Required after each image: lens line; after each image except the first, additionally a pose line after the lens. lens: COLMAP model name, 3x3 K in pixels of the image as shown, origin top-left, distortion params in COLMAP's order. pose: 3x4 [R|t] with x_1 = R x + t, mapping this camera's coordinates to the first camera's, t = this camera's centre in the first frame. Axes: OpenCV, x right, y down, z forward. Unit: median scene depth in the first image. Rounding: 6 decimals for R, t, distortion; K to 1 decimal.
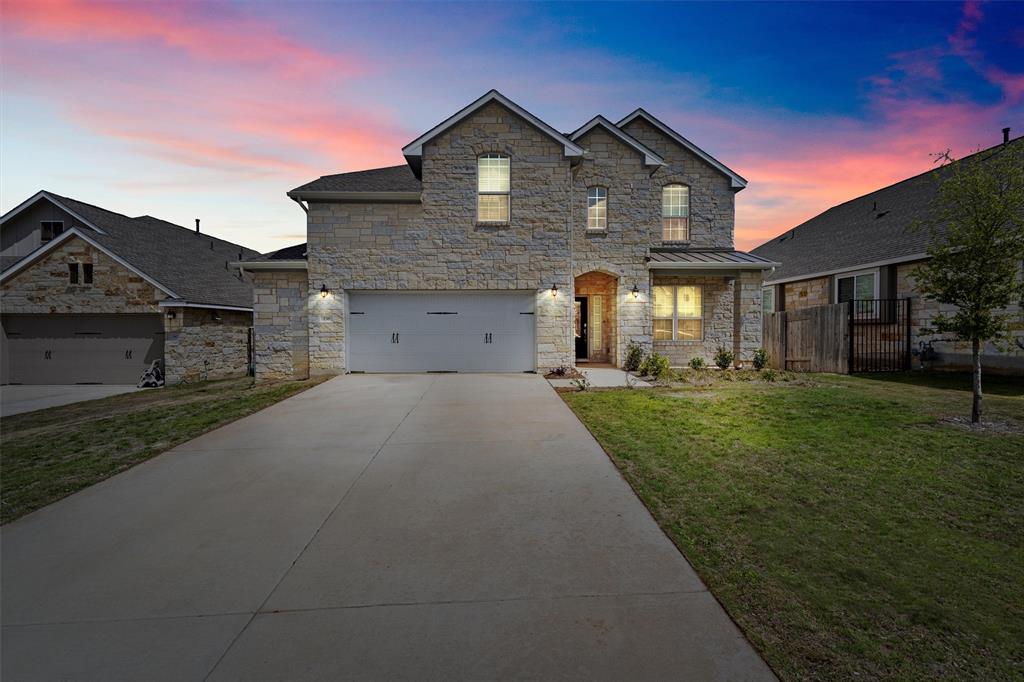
lens RADIAL K [[474.8, 0, 532.3], [0, 474.8, 330.6], [0, 0, 1]] dist [-0.002141, -0.000869]
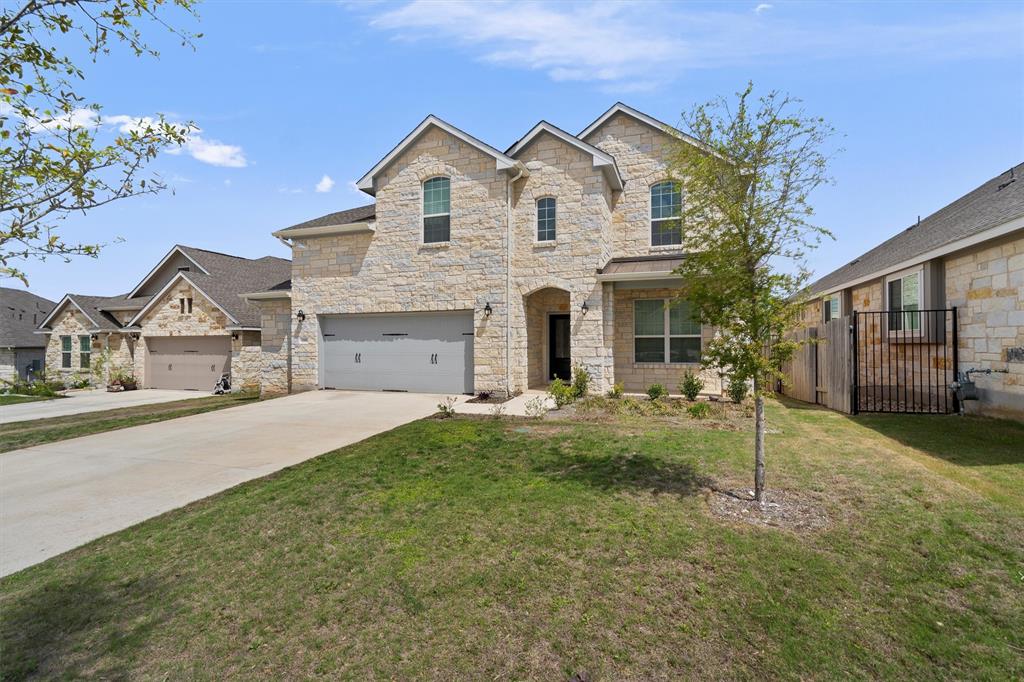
lens RADIAL K [[474.8, 0, 527.7], [0, 474.8, 333.8], [0, 0, 1]] dist [-0.002141, -0.000869]
pose [[0.931209, -0.008228, -0.364392, 0.447929], [0.000427, 0.999769, -0.021484, -0.015058], [0.364485, 0.019851, 0.930998, 0.129372]]
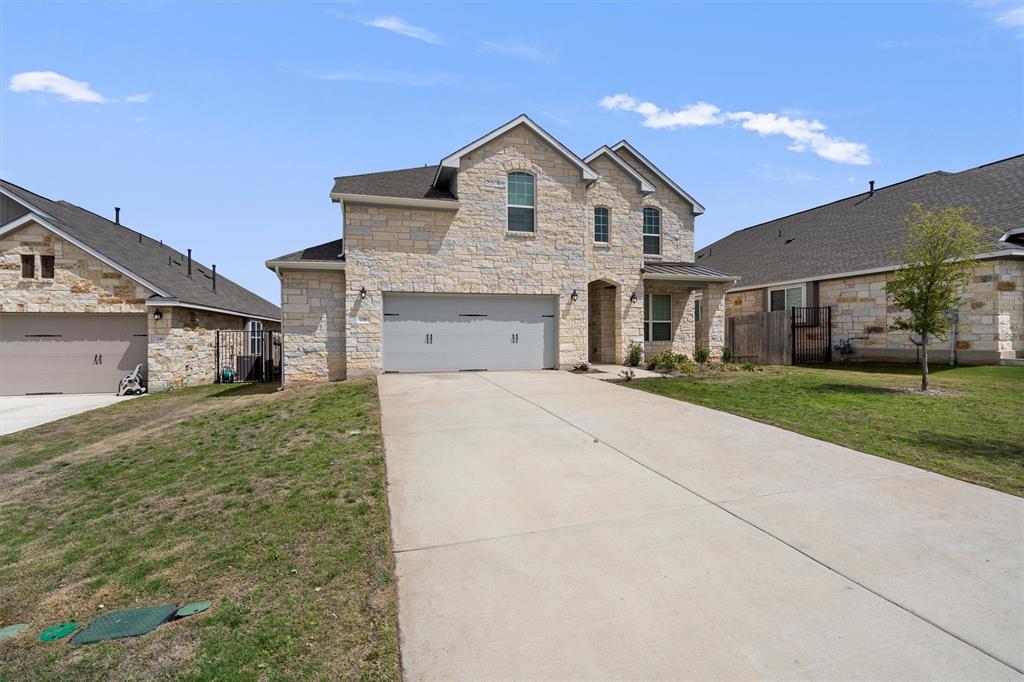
lens RADIAL K [[474.8, 0, 534.2], [0, 474.8, 329.3], [0, 0, 1]] dist [-0.002141, -0.000869]
pose [[0.968898, 0.000861, 0.247461, -0.311095], [0.003185, 0.999868, -0.015952, 0.012102], [-0.247442, 0.016244, 0.968767, -0.067828]]
